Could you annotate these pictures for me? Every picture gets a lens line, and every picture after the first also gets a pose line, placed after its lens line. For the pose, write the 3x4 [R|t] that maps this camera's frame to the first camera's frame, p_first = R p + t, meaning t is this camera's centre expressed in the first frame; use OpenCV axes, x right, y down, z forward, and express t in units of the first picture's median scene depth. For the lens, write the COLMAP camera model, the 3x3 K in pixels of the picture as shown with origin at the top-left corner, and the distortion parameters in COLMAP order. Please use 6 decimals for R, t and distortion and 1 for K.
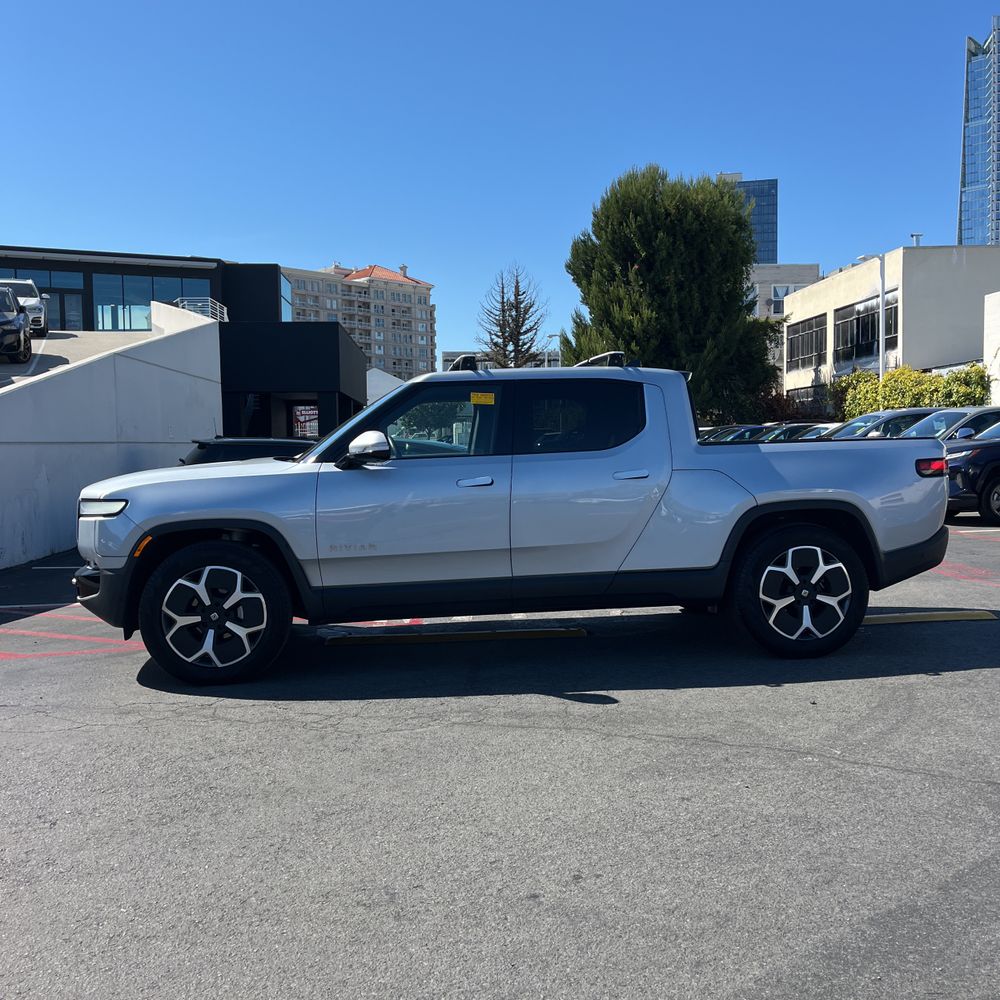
lens RADIAL K [[1010.3, 0, 511.8], [0, 1010.3, 498.2], [0, 0, 1]] dist [0.018706, 0.000000]
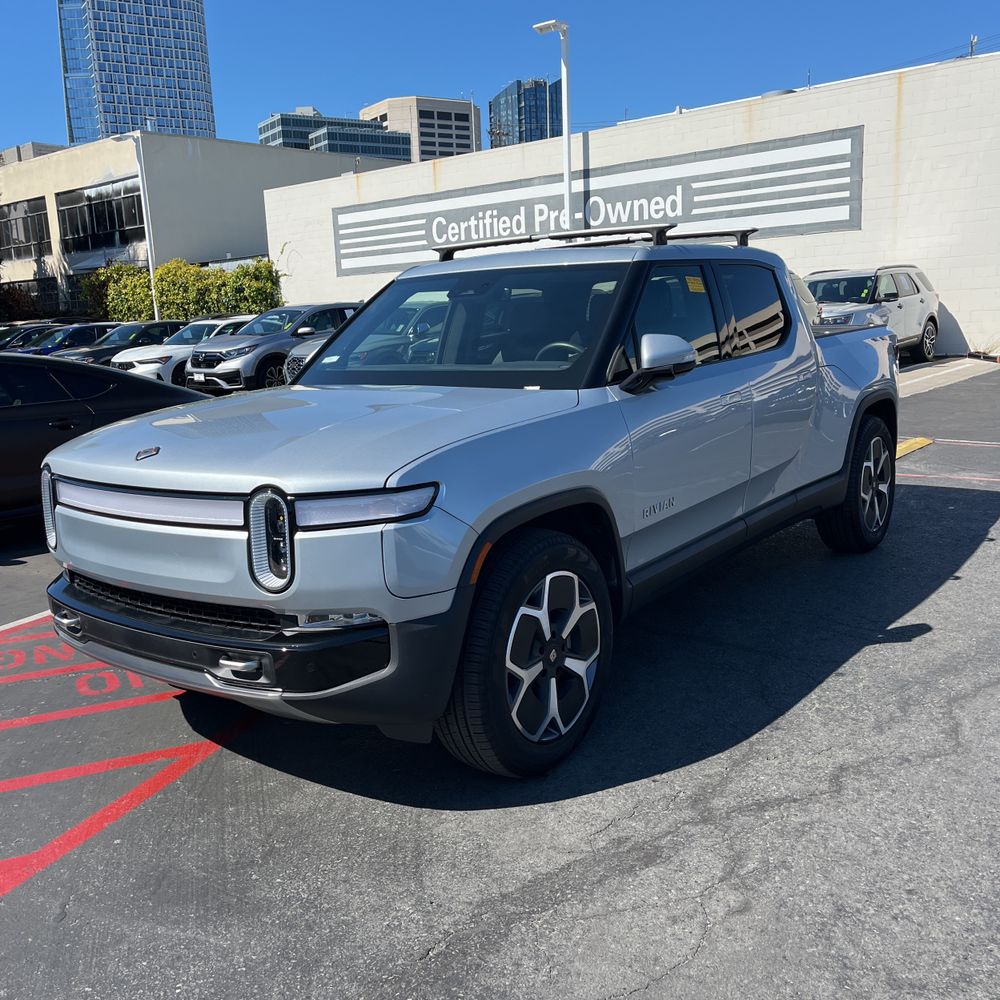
lens RADIAL K [[1010.3, 0, 504.0], [0, 1010.3, 497.1], [0, 0, 1]] dist [0.018706, 0.000000]
pose [[0.689852, -0.143585, 0.709569, -0.117320], [0.072422, 0.988905, 0.129700, -0.008956], [-0.720319, -0.038085, 0.692597, 0.098938]]
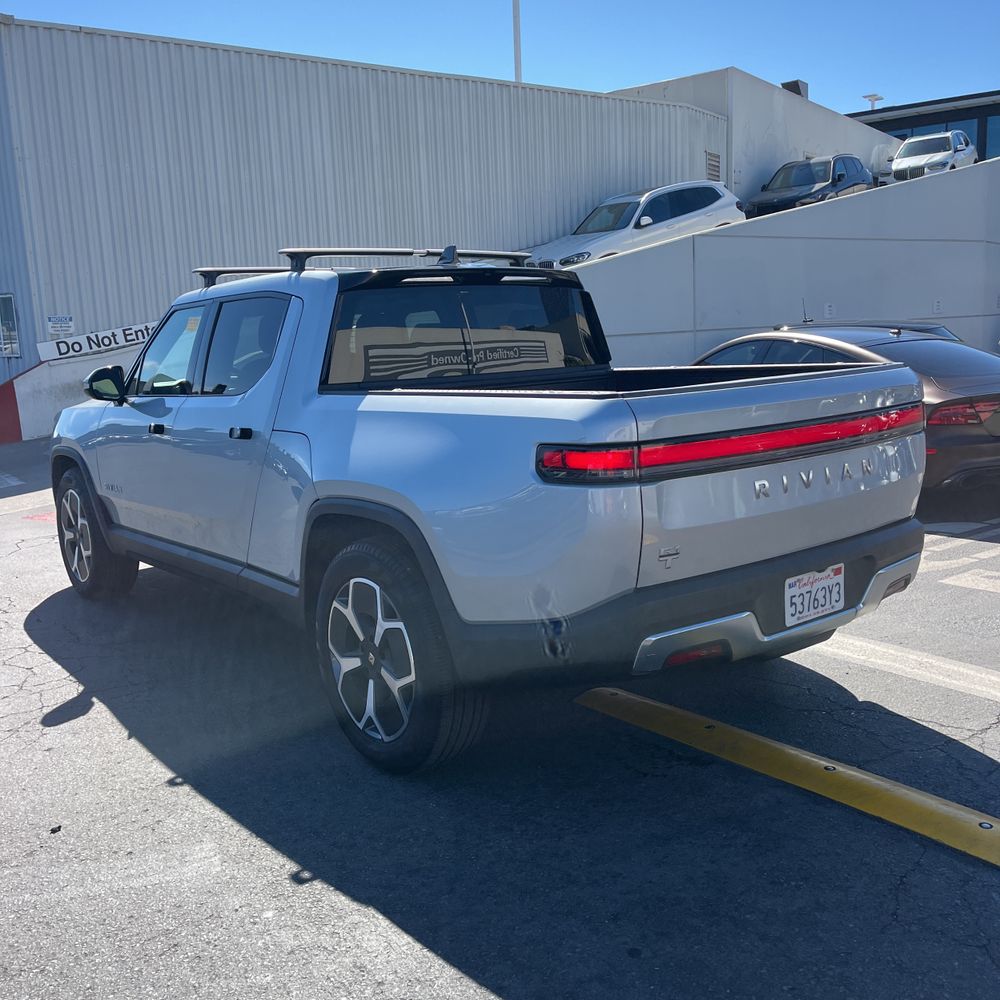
lens RADIAL K [[1010.3, 0, 500.8], [0, 1010.3, 493.5], [0, 0, 1]] dist [0.018706, 0.000000]
pose [[0.519711, 0.123799, -0.845325, 0.139746], [-0.006870, 0.990019, 0.140766, -0.014110], [0.854315, -0.067350, 0.515374, 0.134307]]
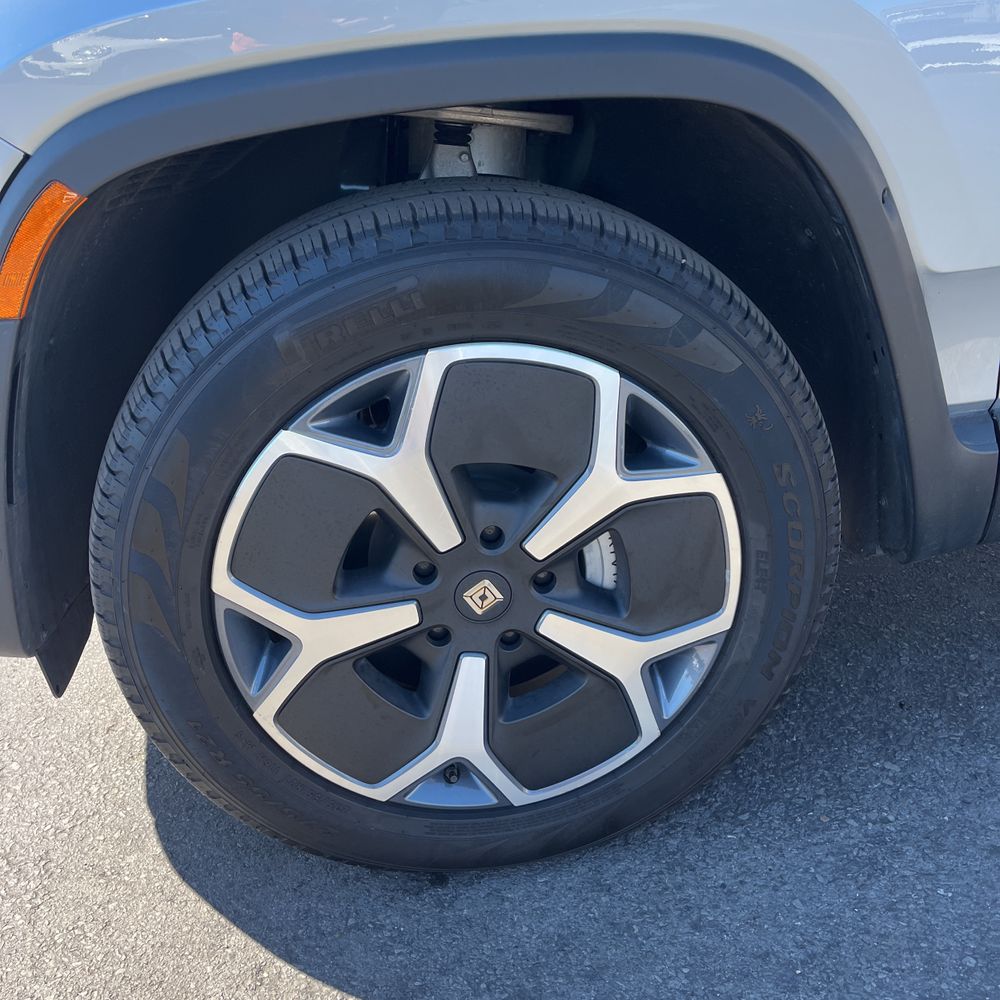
lens RADIAL K [[1010.3, 0, 491.6], [0, 1010.3, 501.9], [0, 0, 1]] dist [0.018706, 0.000000]
pose [[0.998546, -0.044852, -0.029886, -0.046231], [0.052838, 0.924035, 0.378639, 0.004298], [0.010633, -0.379668, 0.925062, 0.133992]]
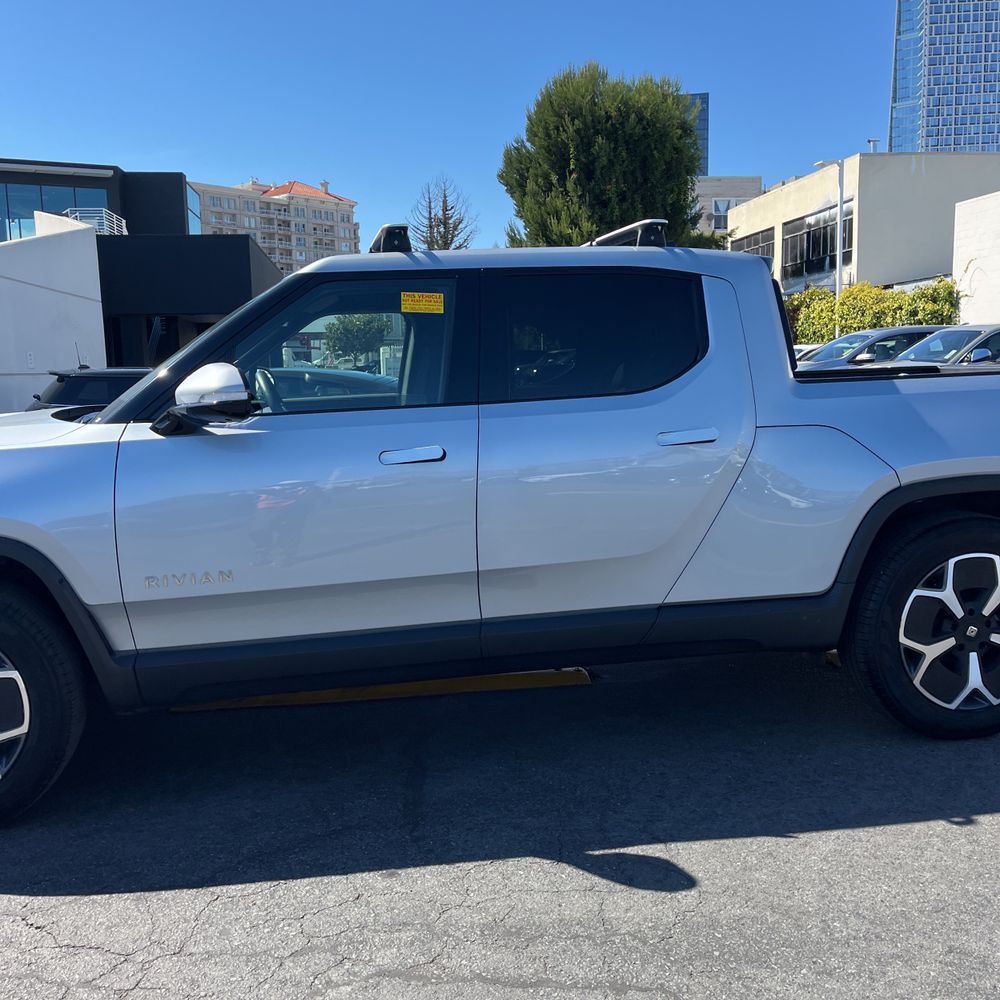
lens RADIAL K [[1010.3, 0, 493.9], [0, 1010.3, 495.3], [0, 0, 1]] dist [0.018706, 0.000000]
pose [[0.998578, -0.014561, 0.051285, -0.003445], [0.010844, 0.997344, 0.072022, -0.005543], [-0.052197, -0.071363, 0.996084, 0.074318]]
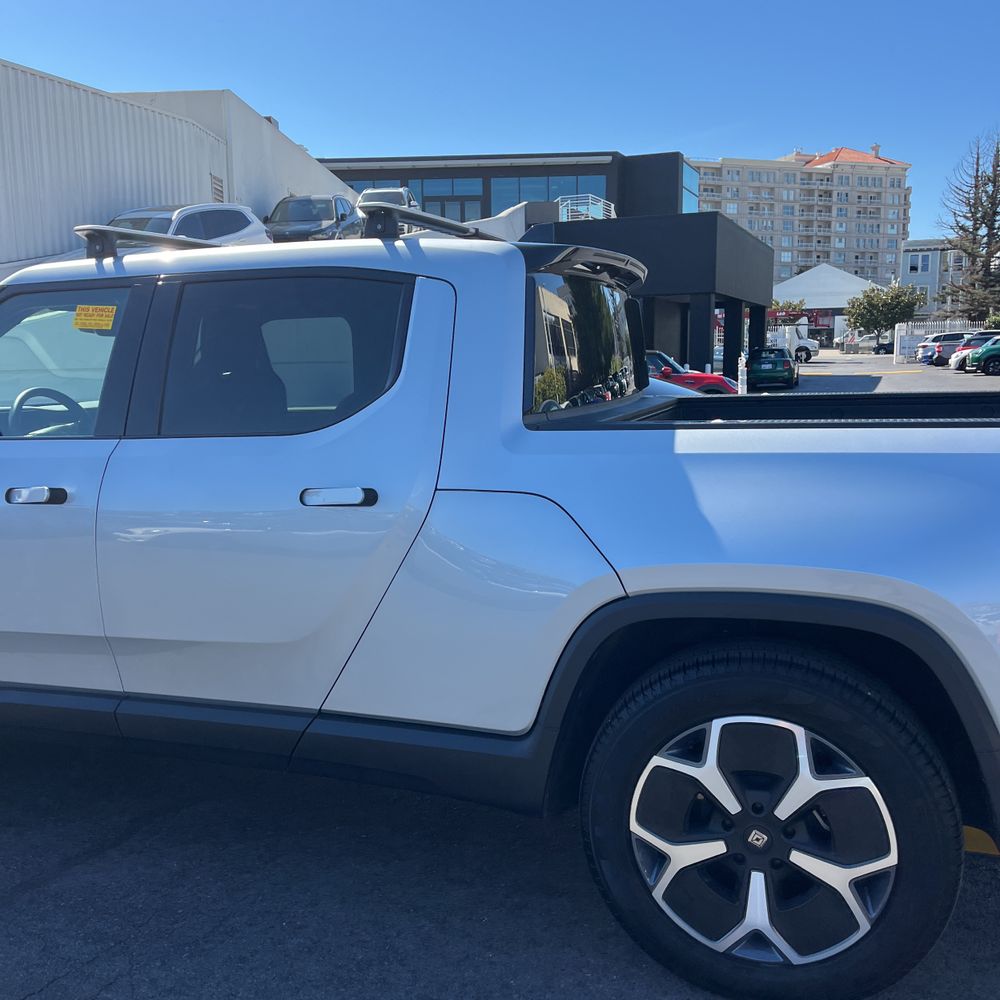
lens RADIAL K [[1010.3, 0, 495.1], [0, 1010.3, 507.4], [0, 0, 1]] dist [0.018706, 0.000000]
pose [[0.893305, 0.067878, -0.444295, 0.062705], [-0.021226, 0.993798, 0.109153, -0.011373], [0.448949, -0.088077, 0.889206, 0.110866]]
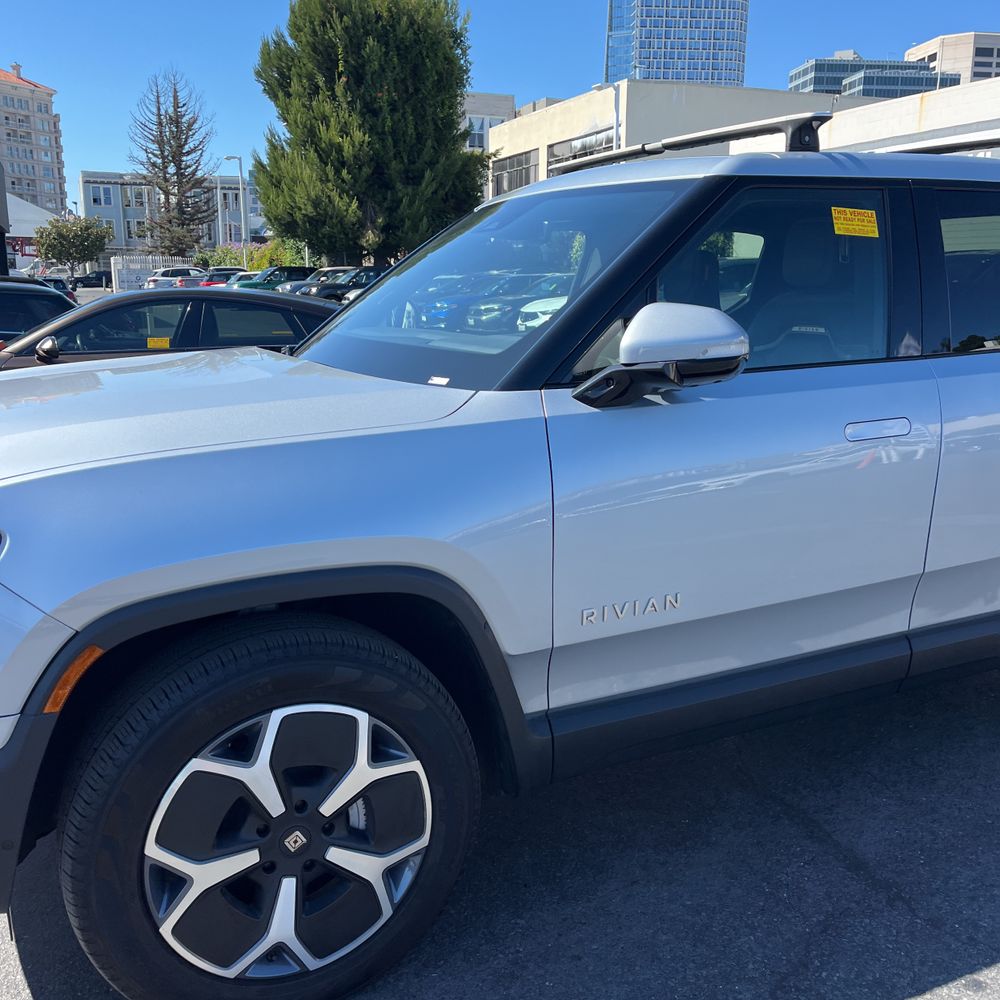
lens RADIAL K [[1010.3, 0, 493.6], [0, 1010.3, 504.7], [0, 0, 1]] dist [0.018706, 0.000000]
pose [[0.949196, -0.051507, 0.310441, -0.053702], [0.001107, 0.987054, 0.160382, -0.008862], [-0.314683, -0.151891, 0.936965, 0.107972]]
